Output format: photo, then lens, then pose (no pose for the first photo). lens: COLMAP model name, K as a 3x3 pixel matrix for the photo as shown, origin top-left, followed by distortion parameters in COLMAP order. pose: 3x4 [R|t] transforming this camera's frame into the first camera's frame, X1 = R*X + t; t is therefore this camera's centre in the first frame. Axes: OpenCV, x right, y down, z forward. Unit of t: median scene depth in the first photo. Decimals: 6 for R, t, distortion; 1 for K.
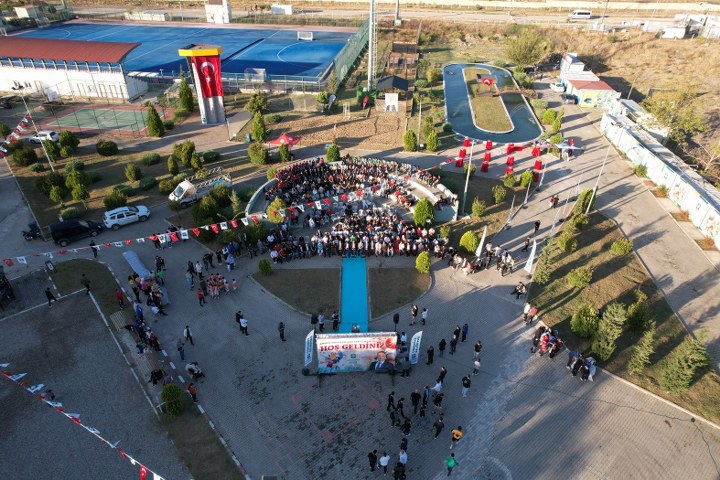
lens RADIAL K [[461.3, 0, 359.9], [0, 461.3, 228.7], [0, 0, 1]] dist [-0.024694, 0.000120]
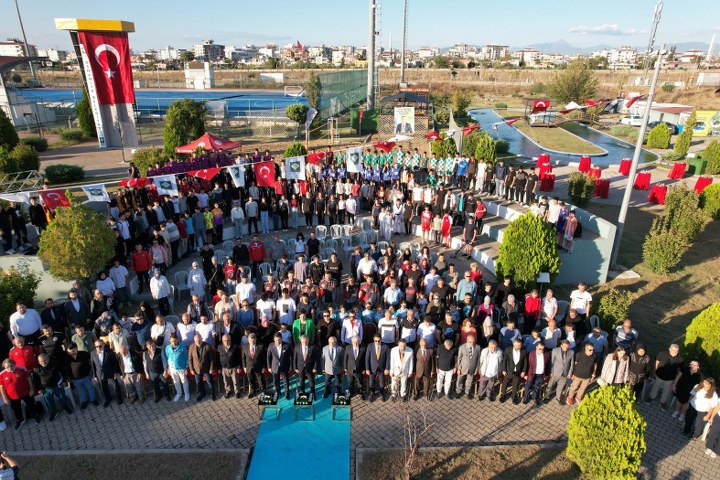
lens RADIAL K [[462.7, 0, 361.5], [0, 462.7, 232.1], [0, 0, 1]] dist [-0.051894, 0.057346]
pose [[0.999989, -0.002721, -0.003762, 0.017220], [0.001855, 0.976922, -0.213591, 0.021414], [0.004257, 0.213581, 0.976916, 0.637853]]
